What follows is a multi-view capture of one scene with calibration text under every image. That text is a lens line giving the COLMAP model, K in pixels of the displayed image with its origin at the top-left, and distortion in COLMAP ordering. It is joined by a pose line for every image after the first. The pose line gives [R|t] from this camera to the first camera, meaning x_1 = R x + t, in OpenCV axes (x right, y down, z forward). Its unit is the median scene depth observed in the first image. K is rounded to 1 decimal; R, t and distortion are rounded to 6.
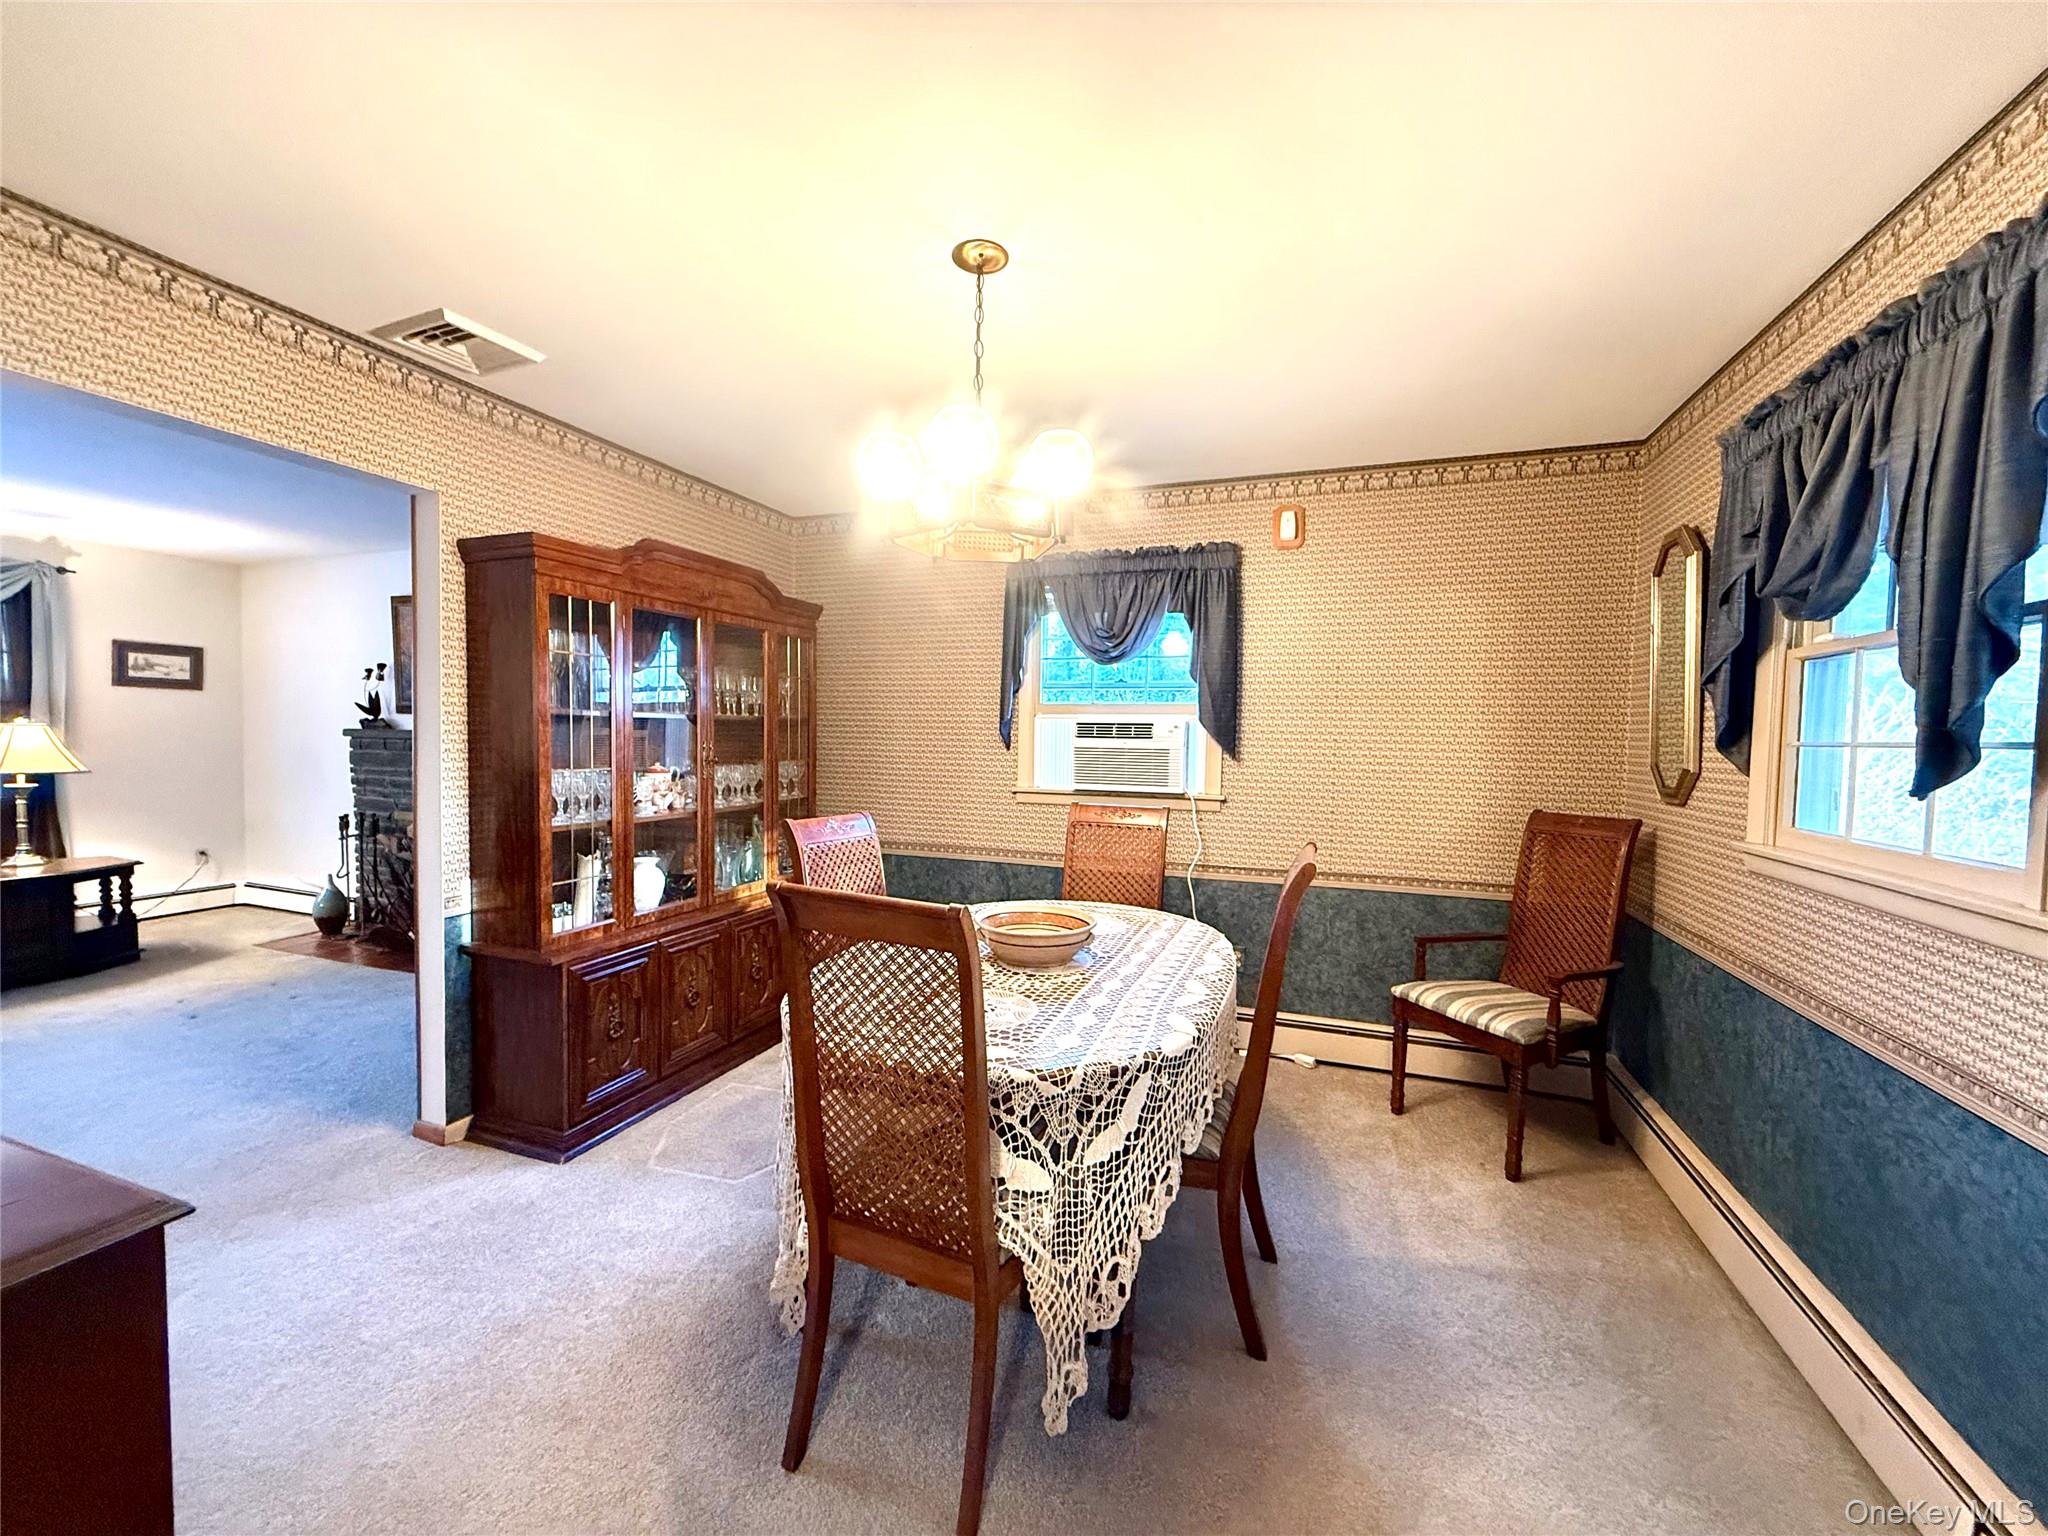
lens RADIAL K [[809.9, 0, 1021.1], [0, 809.9, 770.0], [0, 0, 1]] dist [-0.001377, -0.000053]
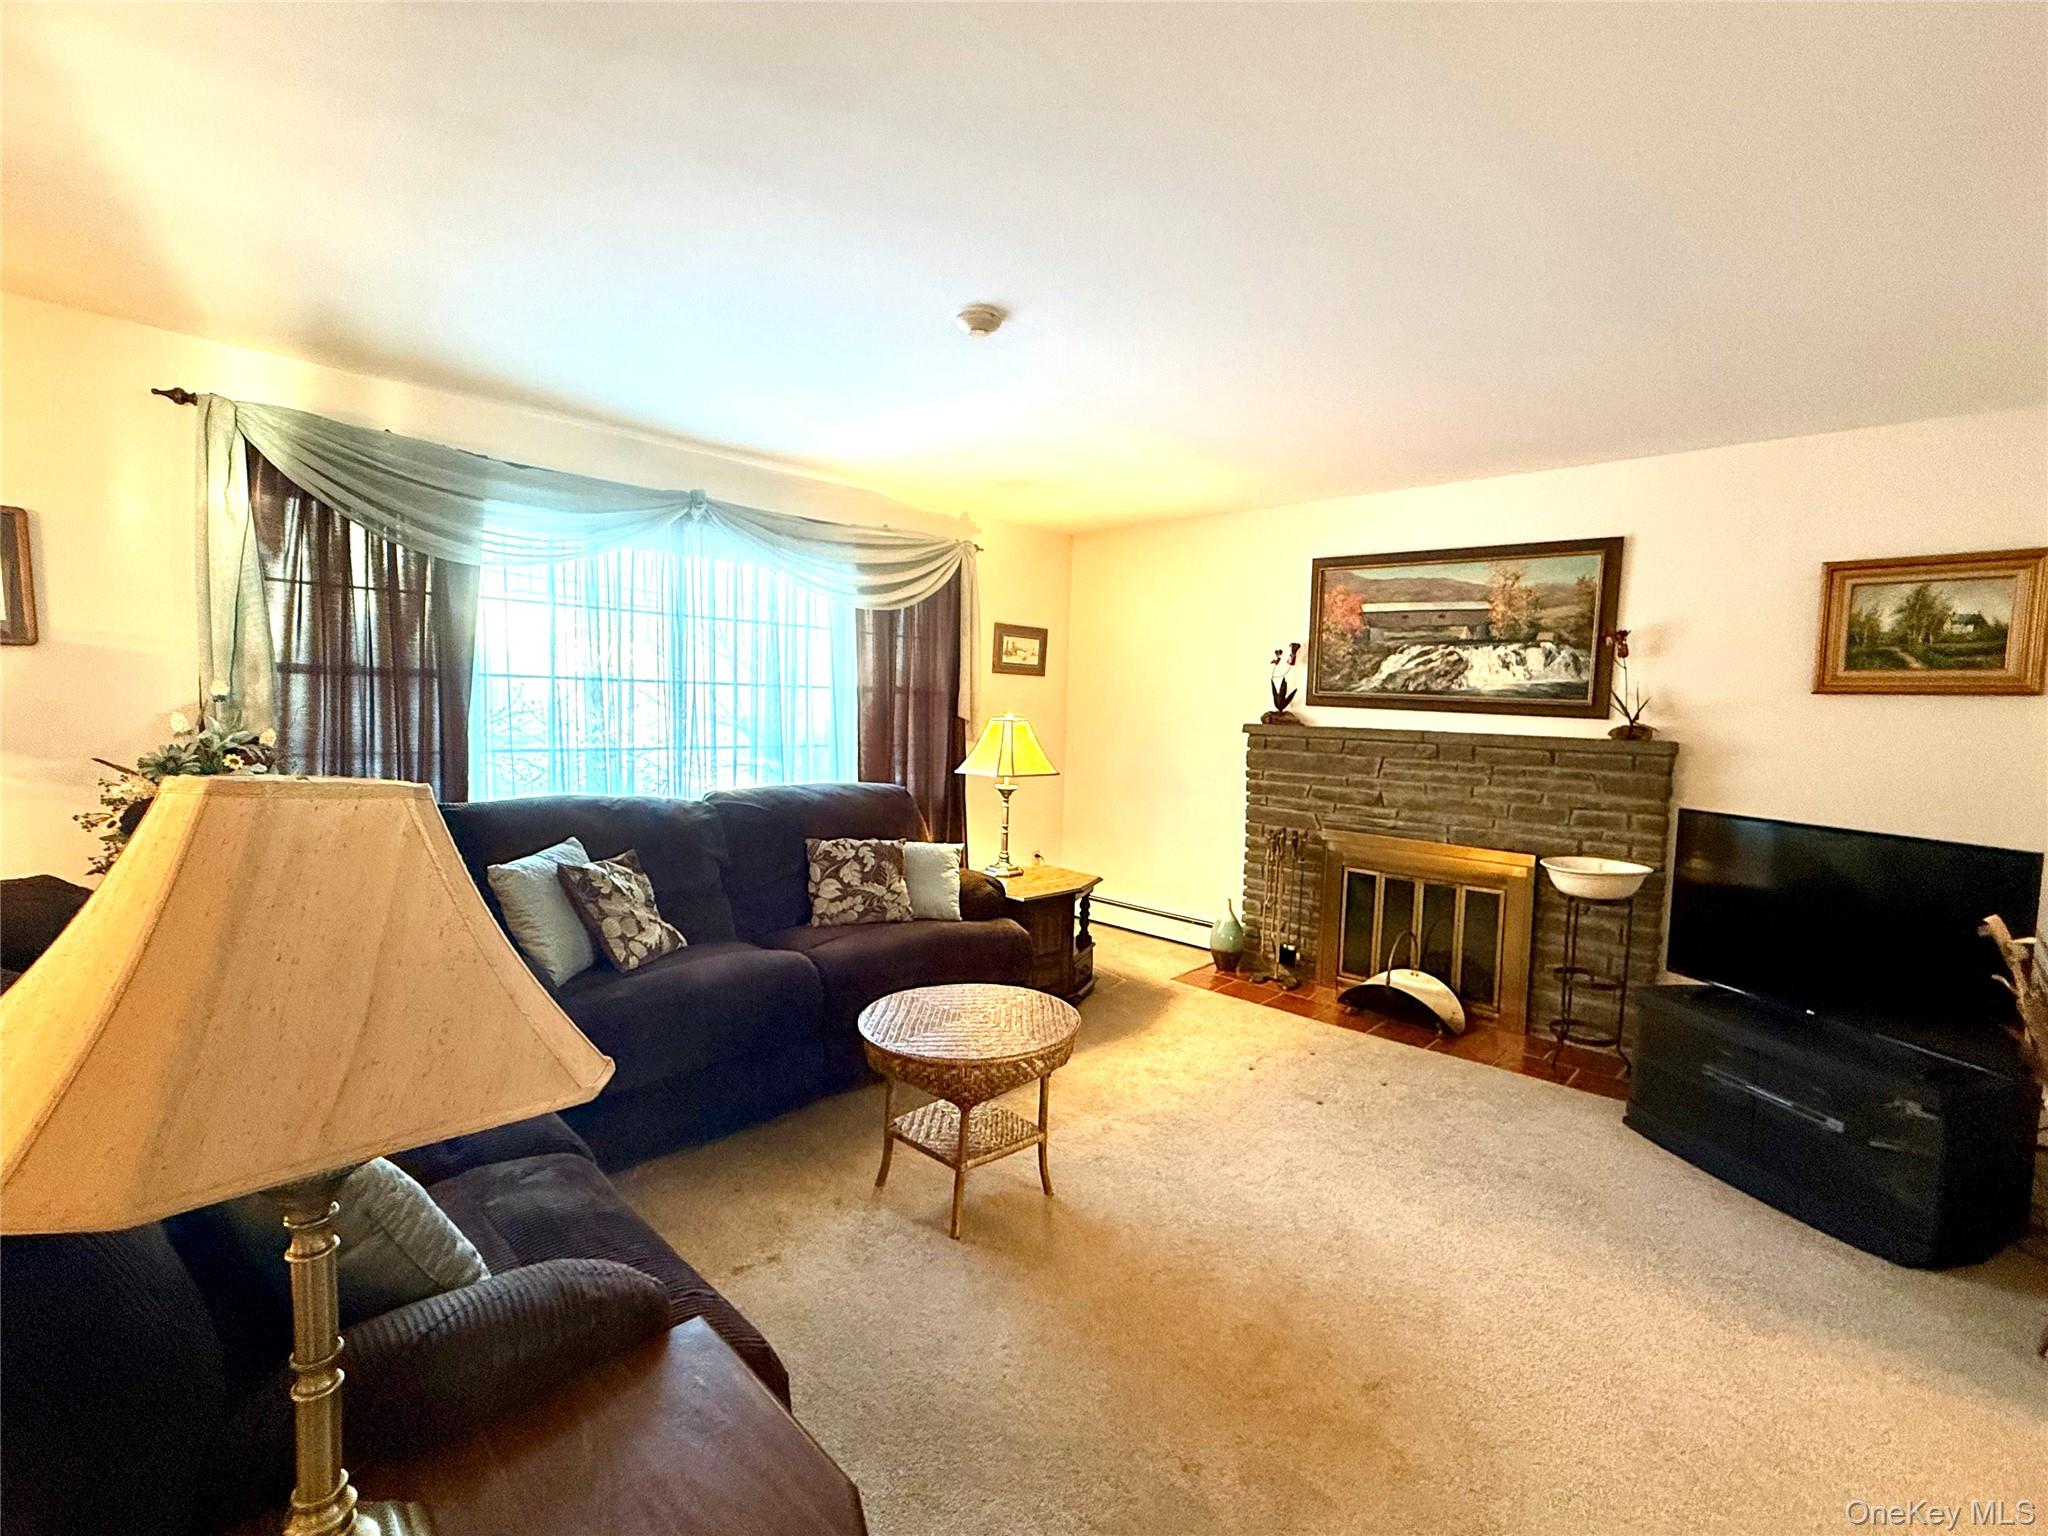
lens RADIAL K [[928.5, 0, 1024.0], [0, 928.5, 768.0], [0, 0, 1]] dist [0.002582, 0.000125]
pose [[0.918773, 0.035123, -0.393222, -0.668490], [-0.027567, 0.999311, 0.024850, -0.023451], [0.393824, -0.011992, 0.919108, 0.043401]]
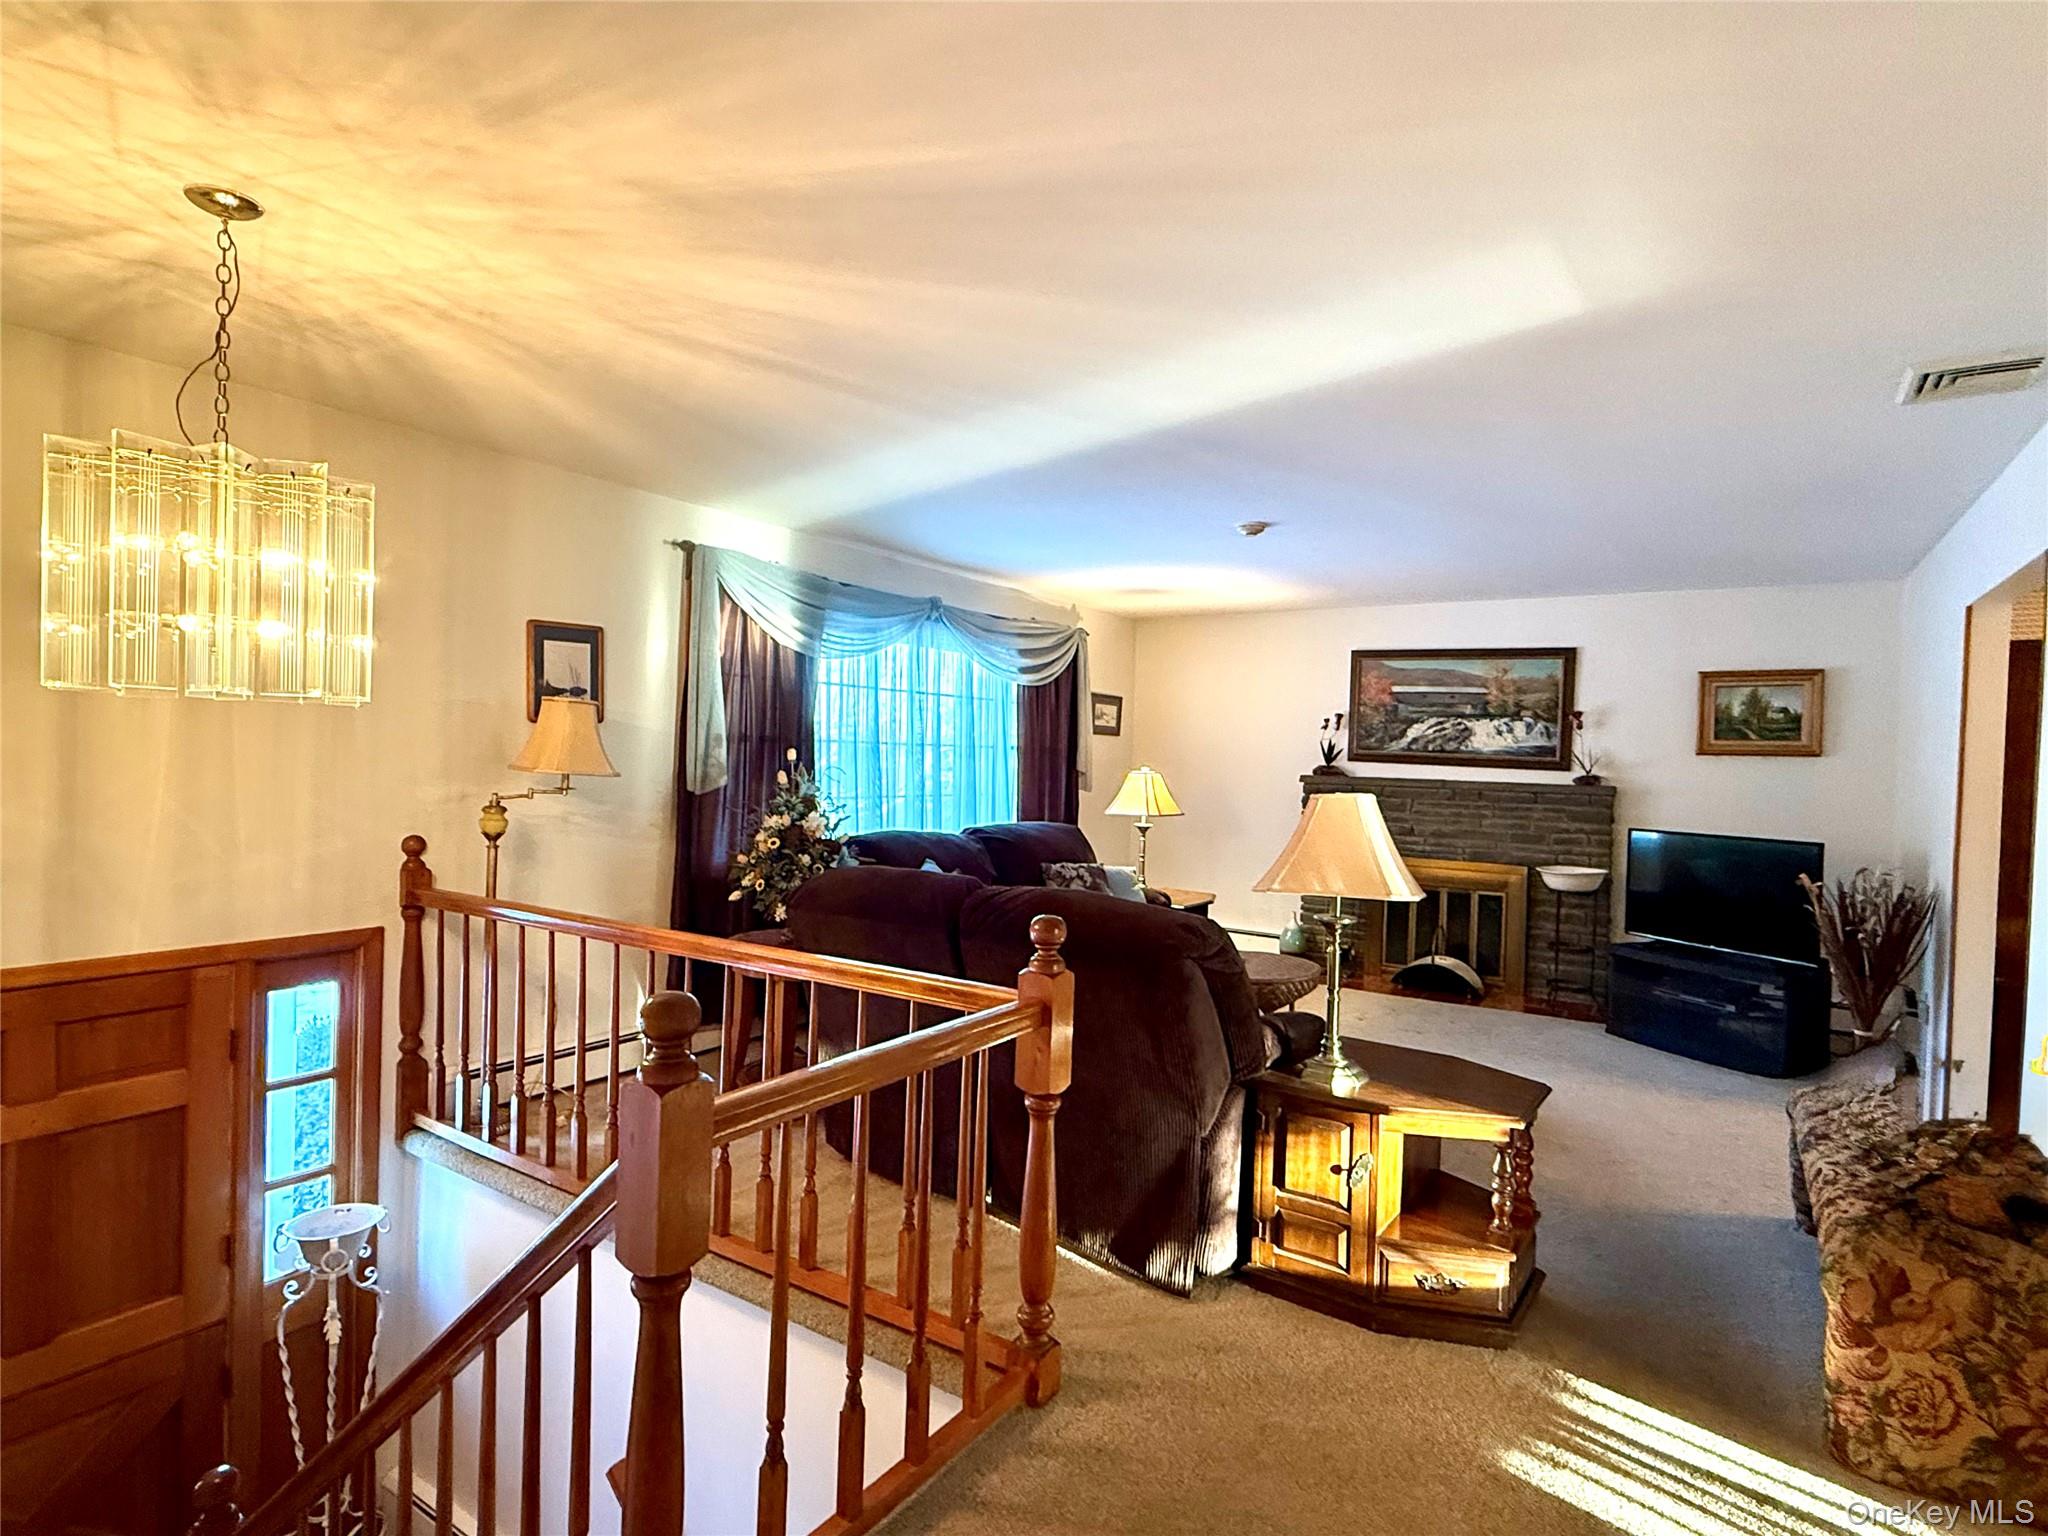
lens RADIAL K [[1063.5, 0, 1024.0], [0, 1063.5, 768.0], [0, 0, 1]] dist [0.002397, 0.000473]
pose [[0.974768, 0.011550, -0.222919, -0.878621], [-0.019345, 0.999274, -0.032817, -0.007474], [0.222379, 0.036301, 0.974284, -0.441269]]
